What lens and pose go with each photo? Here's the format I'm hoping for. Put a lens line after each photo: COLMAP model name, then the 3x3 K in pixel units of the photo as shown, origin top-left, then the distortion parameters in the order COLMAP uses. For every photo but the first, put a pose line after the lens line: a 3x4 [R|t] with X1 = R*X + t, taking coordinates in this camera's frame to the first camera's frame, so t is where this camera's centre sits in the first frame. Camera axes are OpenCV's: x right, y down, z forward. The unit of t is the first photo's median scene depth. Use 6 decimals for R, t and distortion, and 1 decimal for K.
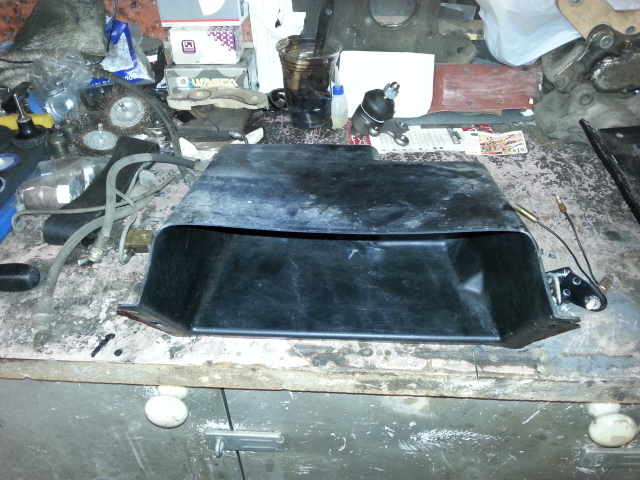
lens RADIAL K [[530.7, 0, 315.9], [0, 530.7, 251.1], [0, 0, 1]] dist [0.019307, -0.079952]
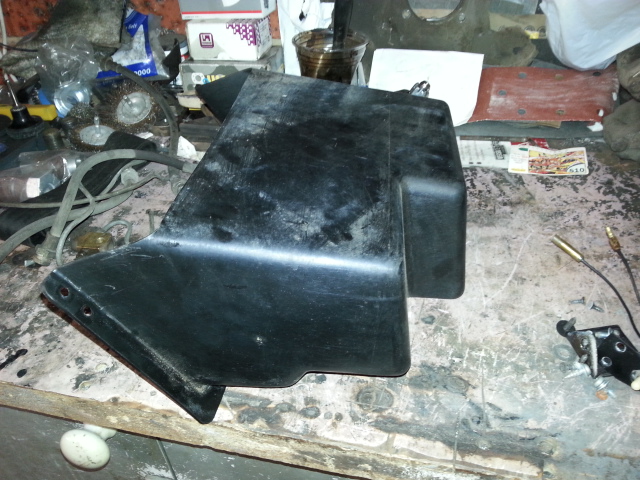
lens RADIAL K [[530.7, 0, 315.9], [0, 530.7, 251.1], [0, 0, 1]] dist [0.019307, -0.079952]
pose [[0.983546, 0.079796, -0.162079, 0.158958], [-0.087242, 0.995410, -0.039348, -0.005966], [0.158195, 0.052841, 0.985993, 0.191289]]
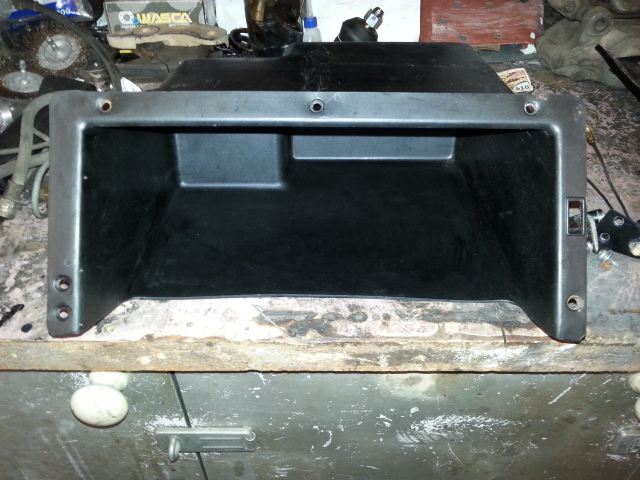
lens RADIAL K [[530.7, 0, 315.9], [0, 530.7, 251.1], [0, 0, 1]] dist [0.019307, -0.079952]
pose [[0.998388, -0.024201, 0.051344, -0.002416], [0.023856, 0.999689, 0.007319, 0.068834], [-0.051506, -0.006083, 0.998654, 0.187699]]
